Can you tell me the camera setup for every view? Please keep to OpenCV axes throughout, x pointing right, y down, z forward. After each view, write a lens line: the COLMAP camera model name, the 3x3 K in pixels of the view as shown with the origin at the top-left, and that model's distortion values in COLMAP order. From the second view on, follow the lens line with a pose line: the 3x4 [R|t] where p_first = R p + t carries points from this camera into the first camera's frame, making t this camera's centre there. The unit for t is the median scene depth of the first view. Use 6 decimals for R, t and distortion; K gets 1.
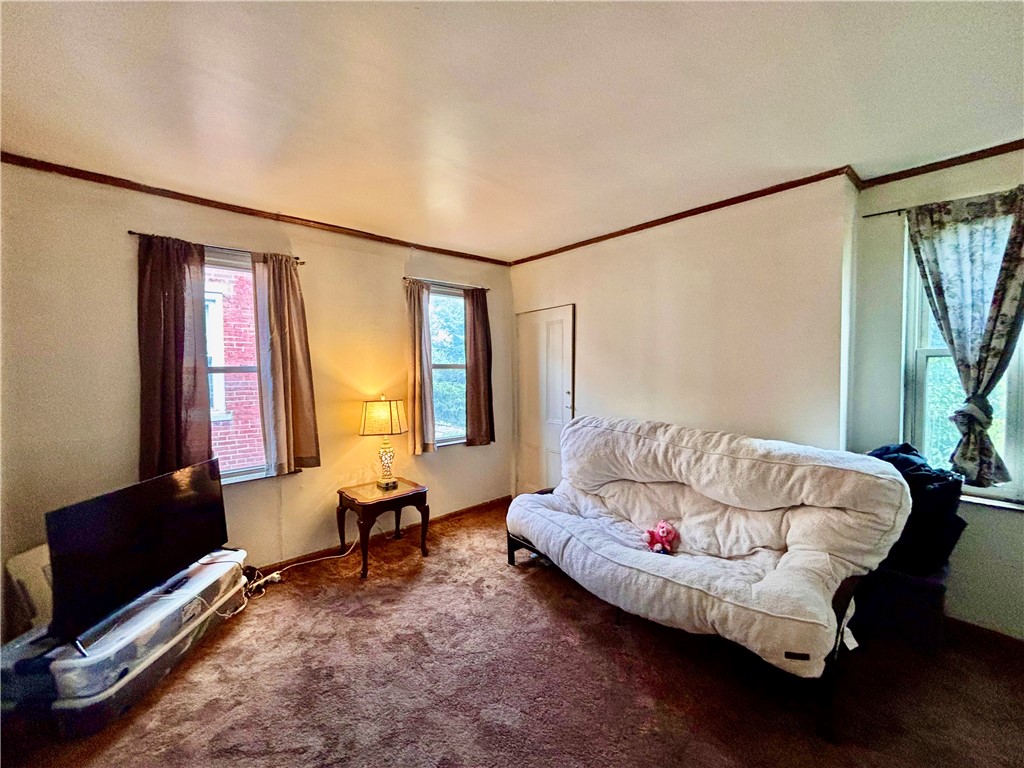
lens RADIAL K [[412.0, 0, 518.6], [0, 412.0, 382.5], [0, 0, 1]] dist [-0.002462, 0.000025]
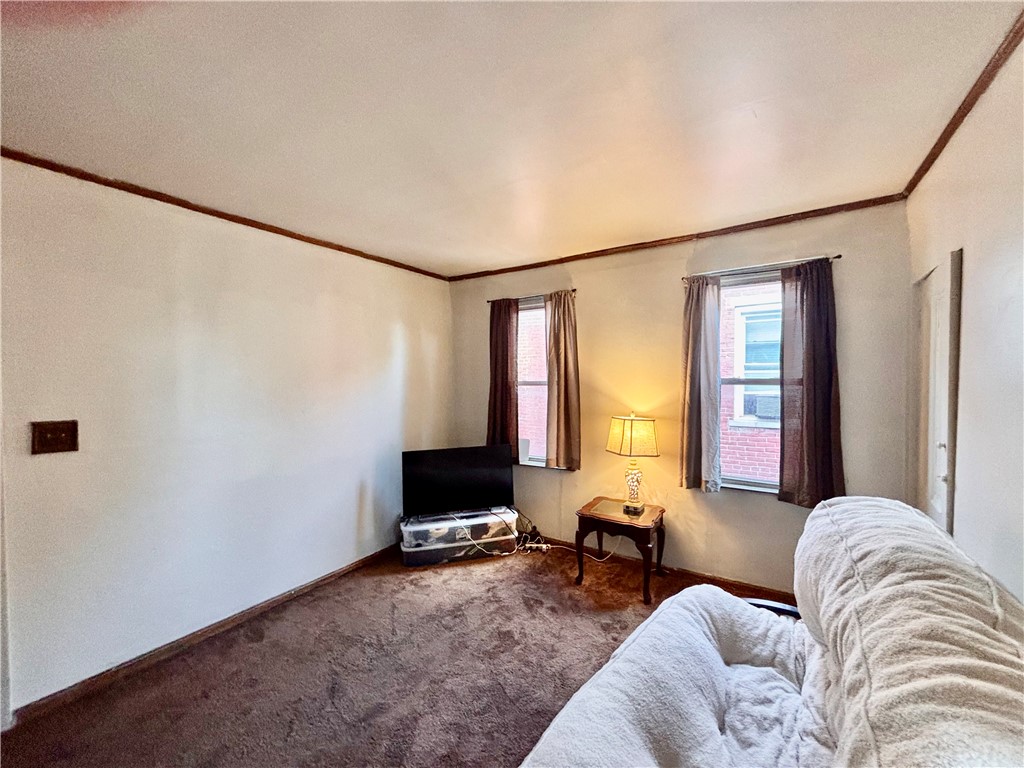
lens RADIAL K [[412.0, 0, 517.2], [0, 412.0, 386.7], [0, 0, 1]] dist [-0.002462, 0.000025]
pose [[0.253310, 0.024078, -0.967085, 0.569020], [-0.033639, 0.999305, 0.016069, -0.038049], [0.966800, 0.028462, 0.253944, 0.553314]]
